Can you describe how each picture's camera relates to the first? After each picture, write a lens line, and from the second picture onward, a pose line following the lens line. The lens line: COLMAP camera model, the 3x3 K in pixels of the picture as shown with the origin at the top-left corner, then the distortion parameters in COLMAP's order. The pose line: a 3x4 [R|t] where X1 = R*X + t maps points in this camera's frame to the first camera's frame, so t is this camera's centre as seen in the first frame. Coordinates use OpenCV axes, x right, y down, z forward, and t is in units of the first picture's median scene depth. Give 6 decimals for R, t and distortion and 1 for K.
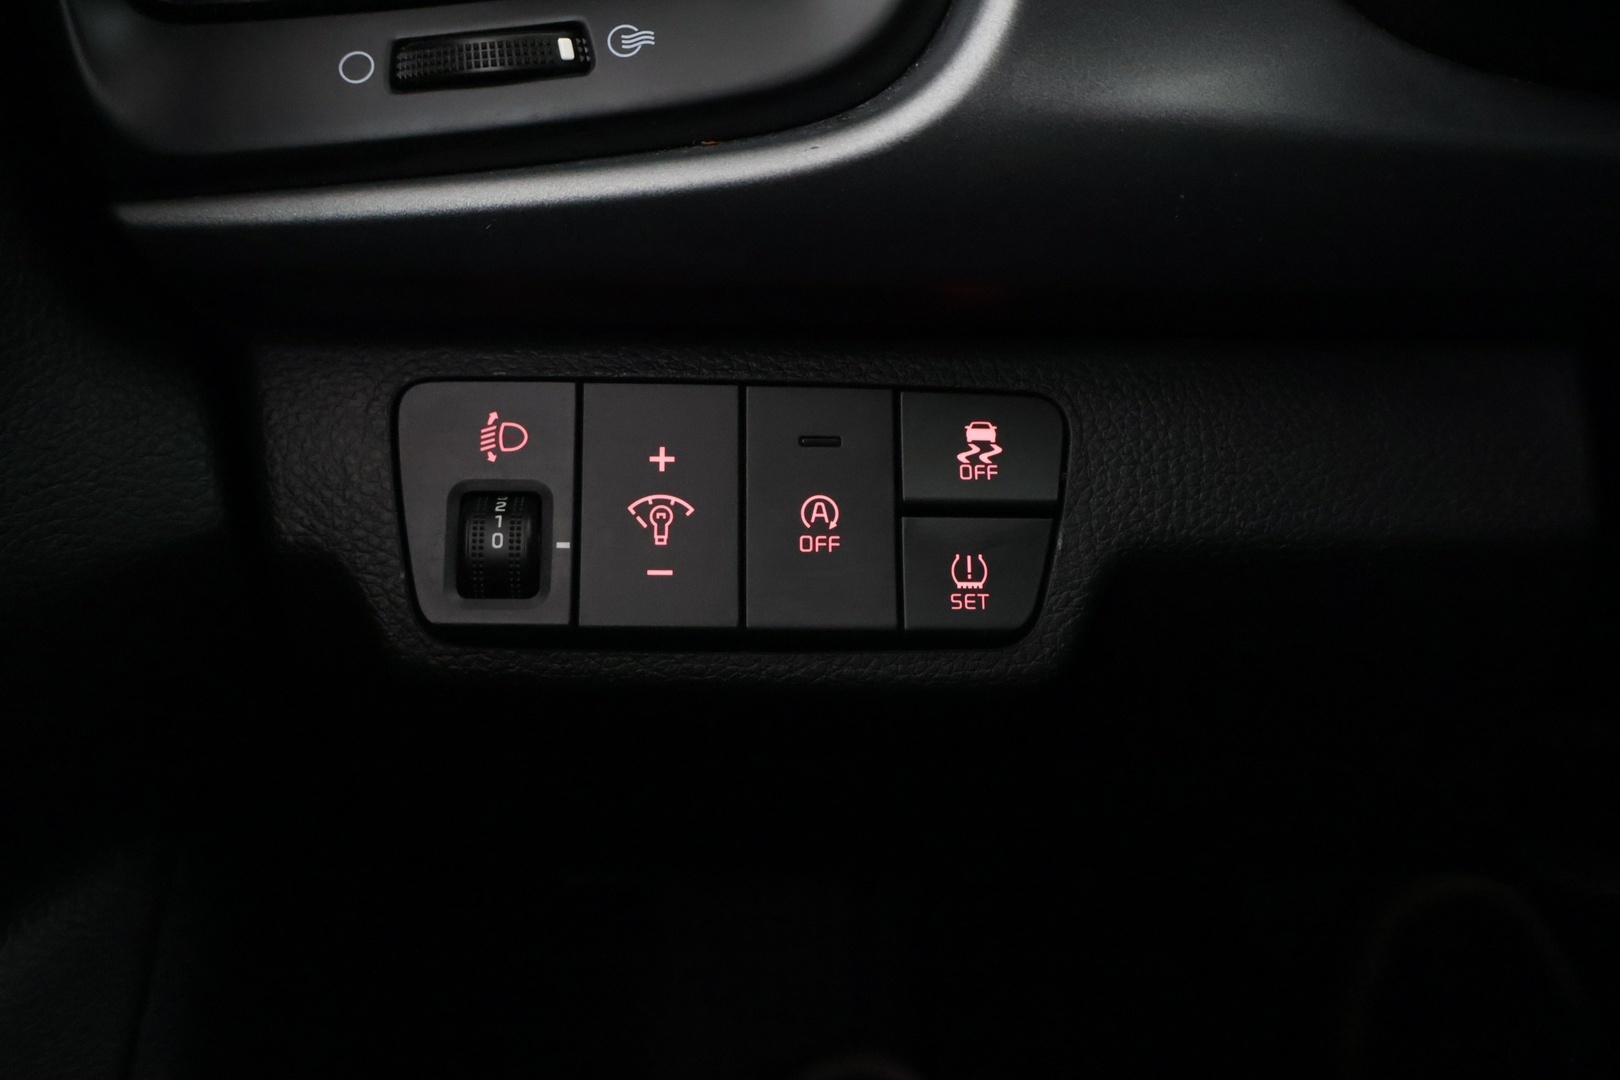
lens RADIAL K [[1754.6, 0, 810.6], [0, 1754.6, 548.3], [0, 0, 1]] dist [0.002544, 0.000000]
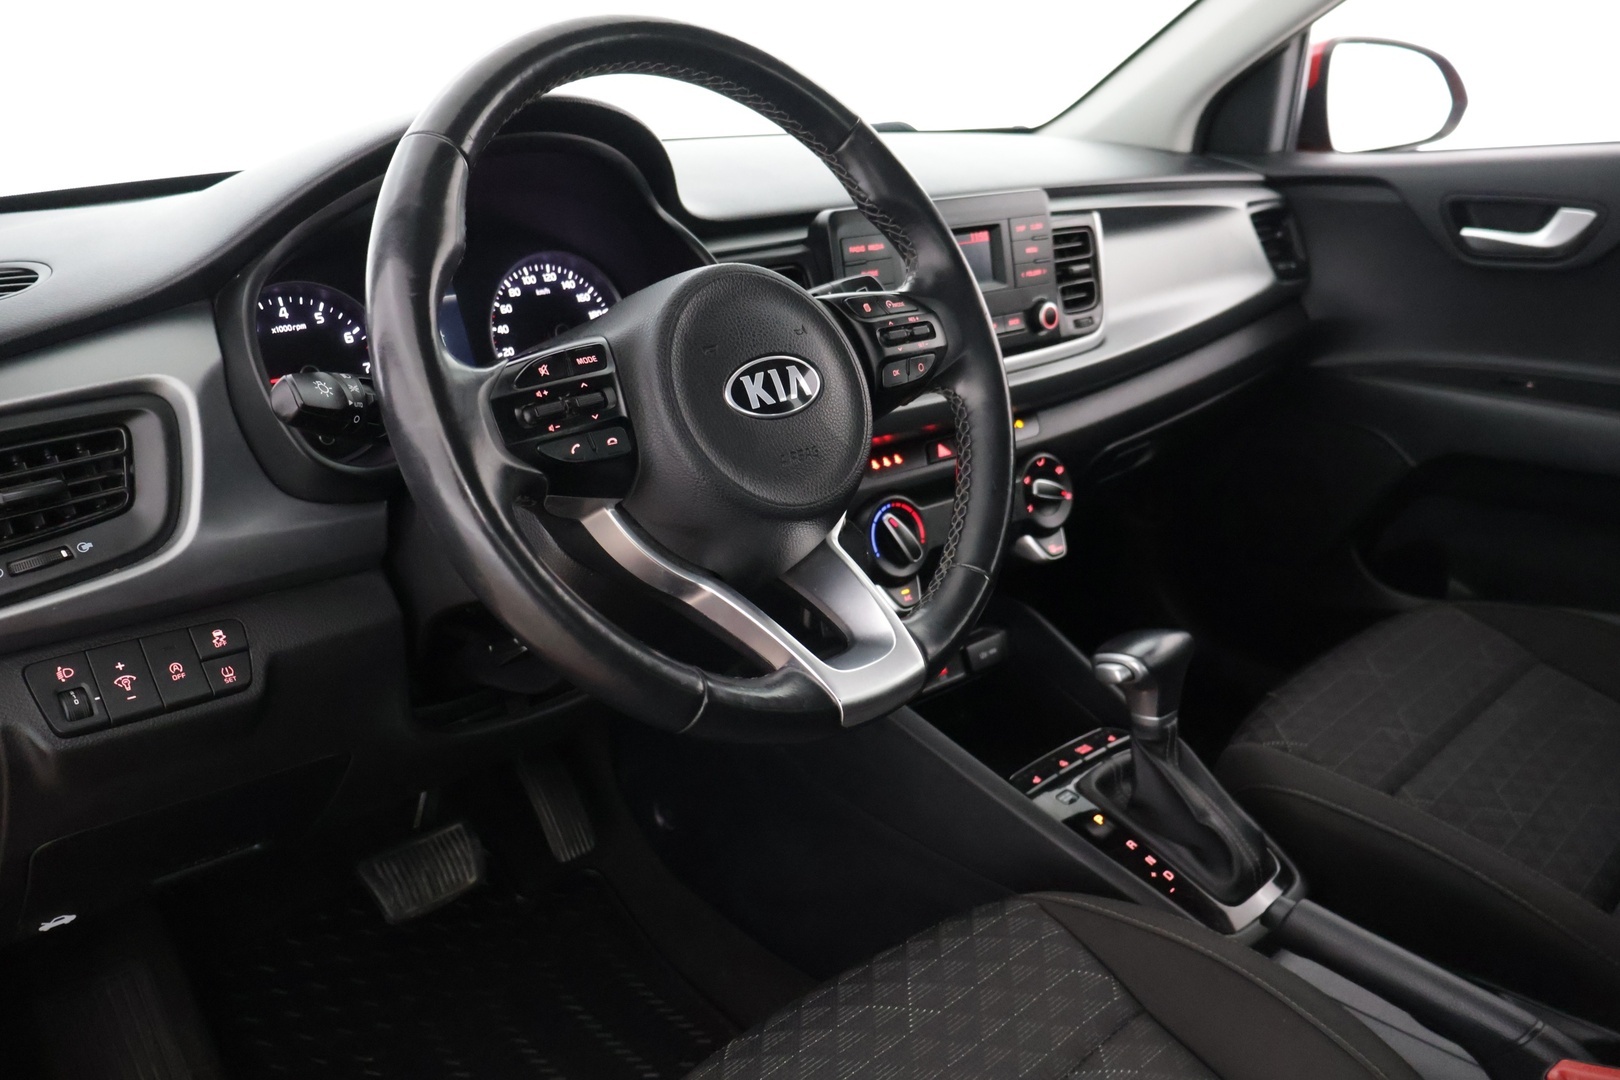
lens RADIAL K [[1356.6, 0, 813.1], [0, 1356.6, 527.5], [0, 0, 1]] dist [-0.002059, 0.023003]
pose [[0.751923, -0.218231, 0.622083, -0.630233], [0.343273, 0.935212, -0.086842, 0.369231], [-0.562828, 0.278843, 0.778121, -1.755178]]
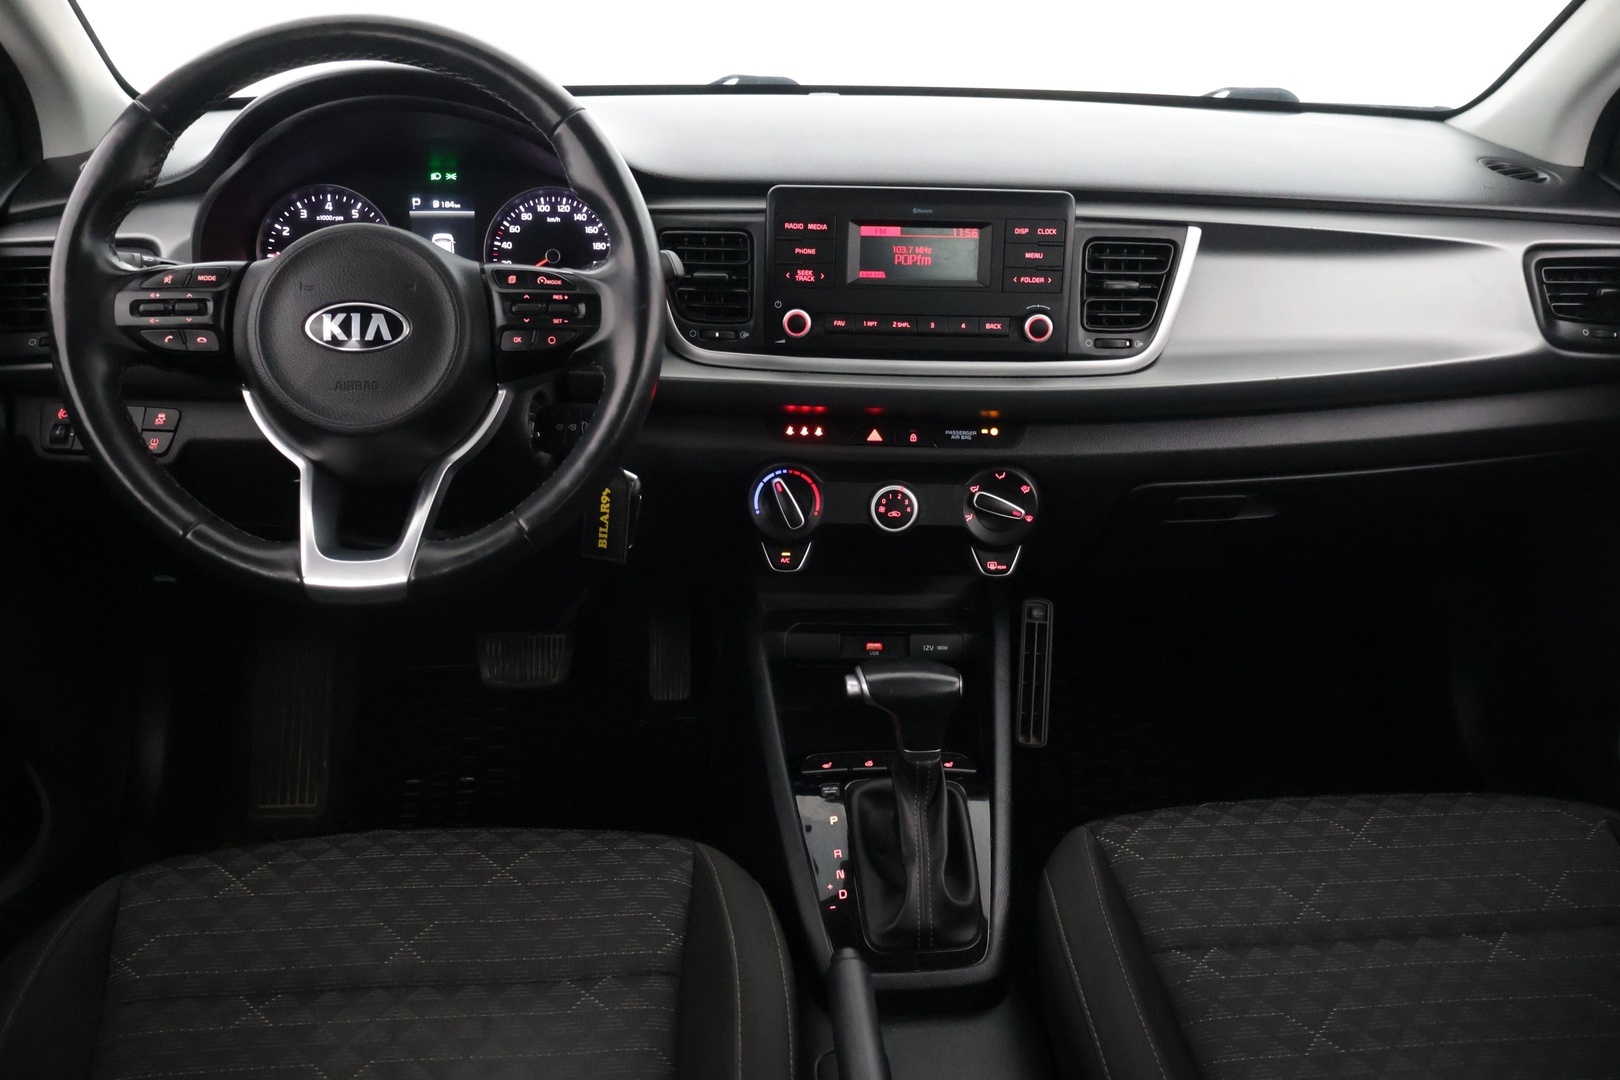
lens RADIAL K [[1356.6, 0, 811.5], [0, 1356.6, 528.5], [0, 0, 1]] dist [-0.002059, 0.023003]
pose [[0.999510, 0.017614, 0.025886, 1.891540], [-0.014479, 0.993064, -0.116681, 0.694058], [-0.027762, 0.116249, 0.992832, -2.918299]]
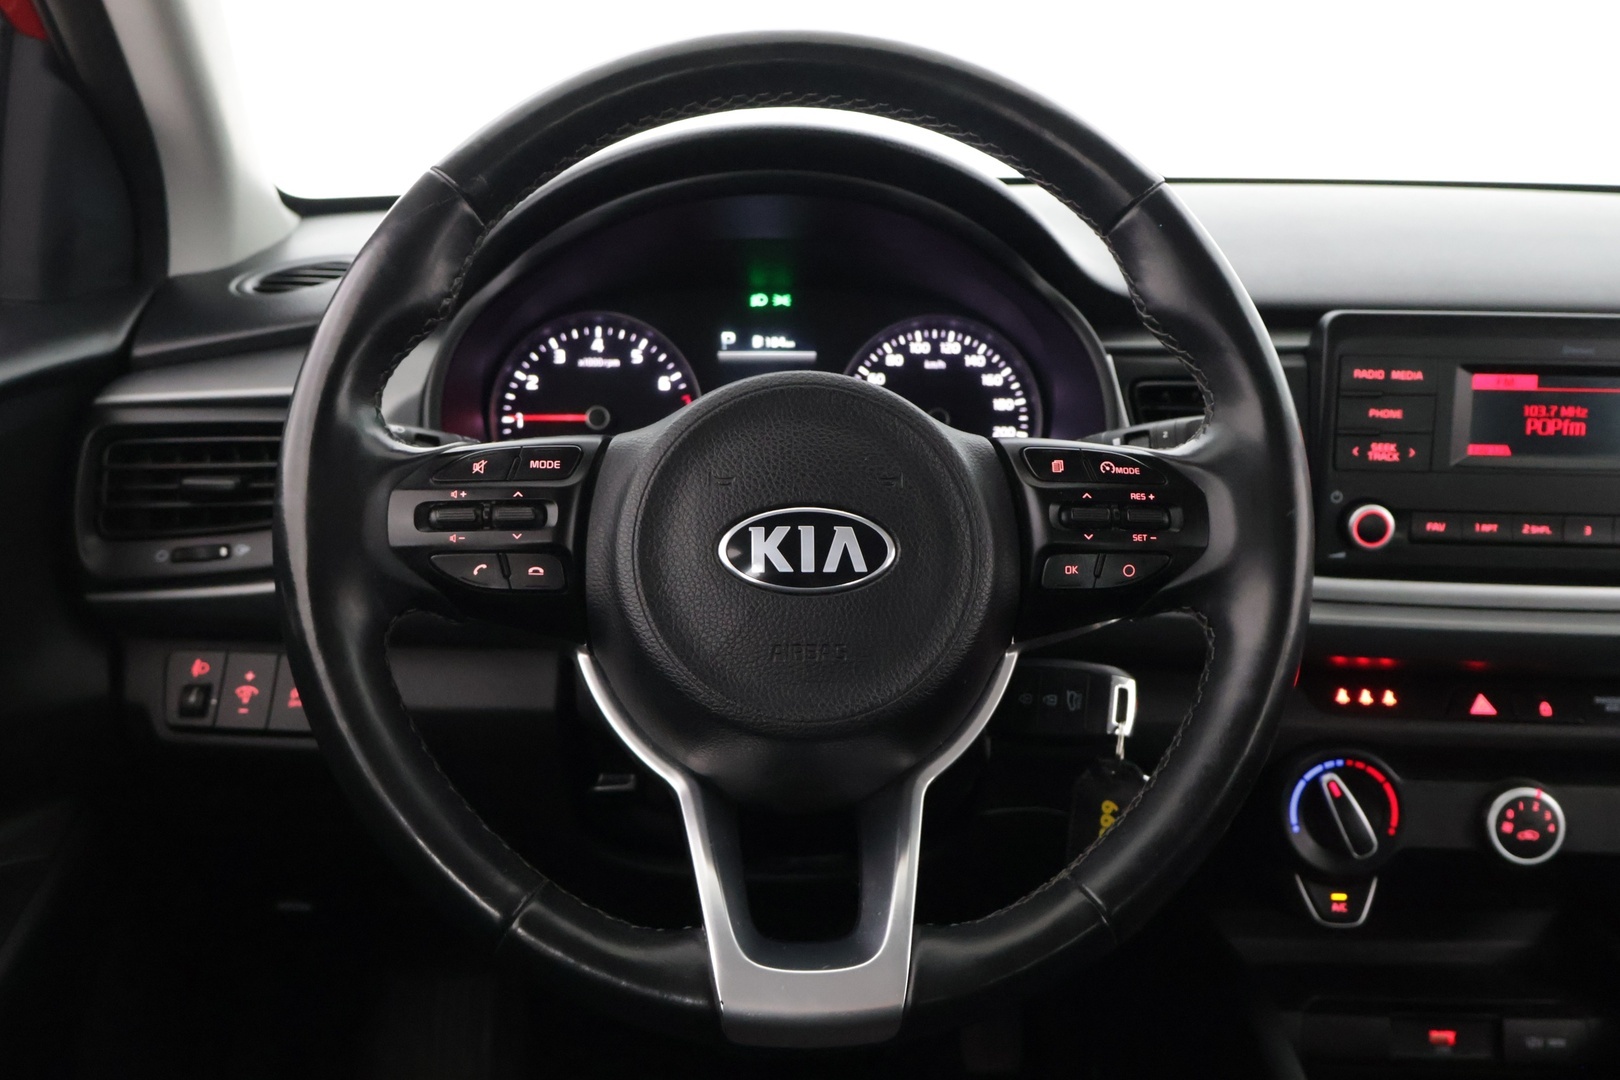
lens RADIAL K [[1619.0, 0, 812.9], [0, 1619.0, 544.8], [0, 0, 1]] dist [0.015117, 0.000000]
pose [[0.999744, 0.022399, 0.003277, 0.921959], [-0.021069, 0.973617, -0.227214, 0.364272], [-0.008280, 0.227086, 0.973839, -1.925633]]
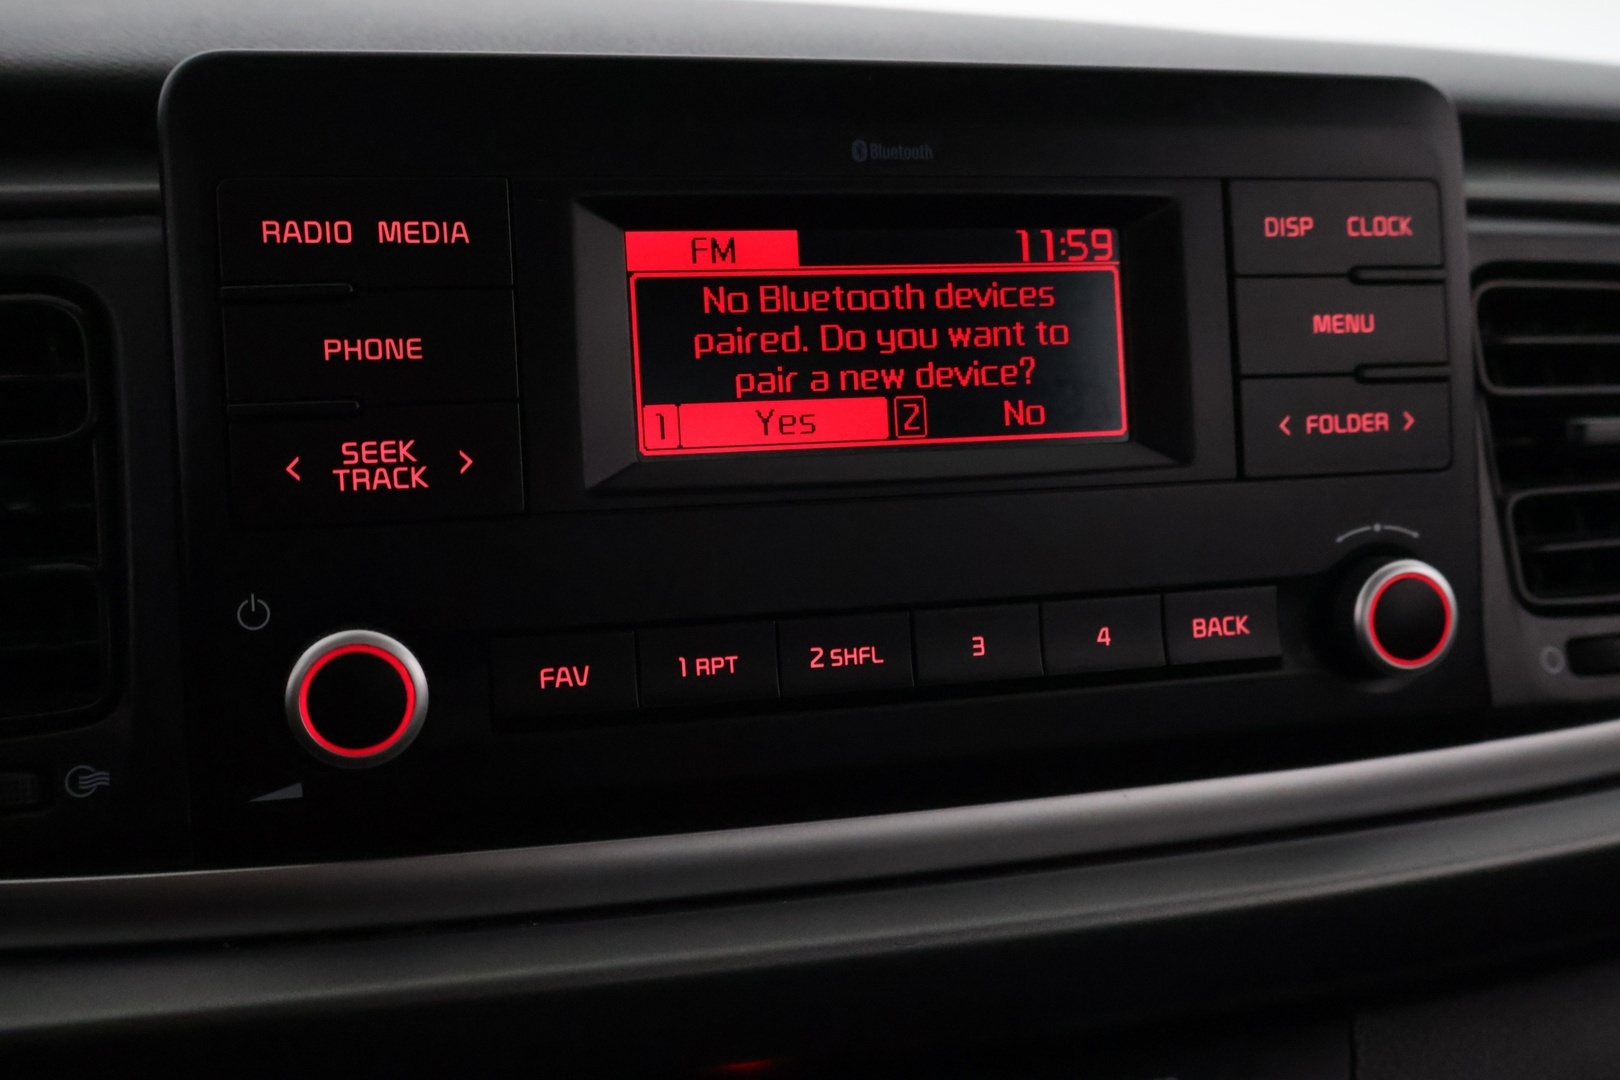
lens RADIAL K [[1753.1, 0, 816.4], [0, 1753.1, 544.9], [0, 0, 1]] dist [0.008456, 0.000000]
pose [[0.952144, -0.051185, 0.301334, 1.891501], [0.152838, 0.933502, -0.324369, -0.064706], [-0.264693, 0.354901, 0.896651, -0.101887]]
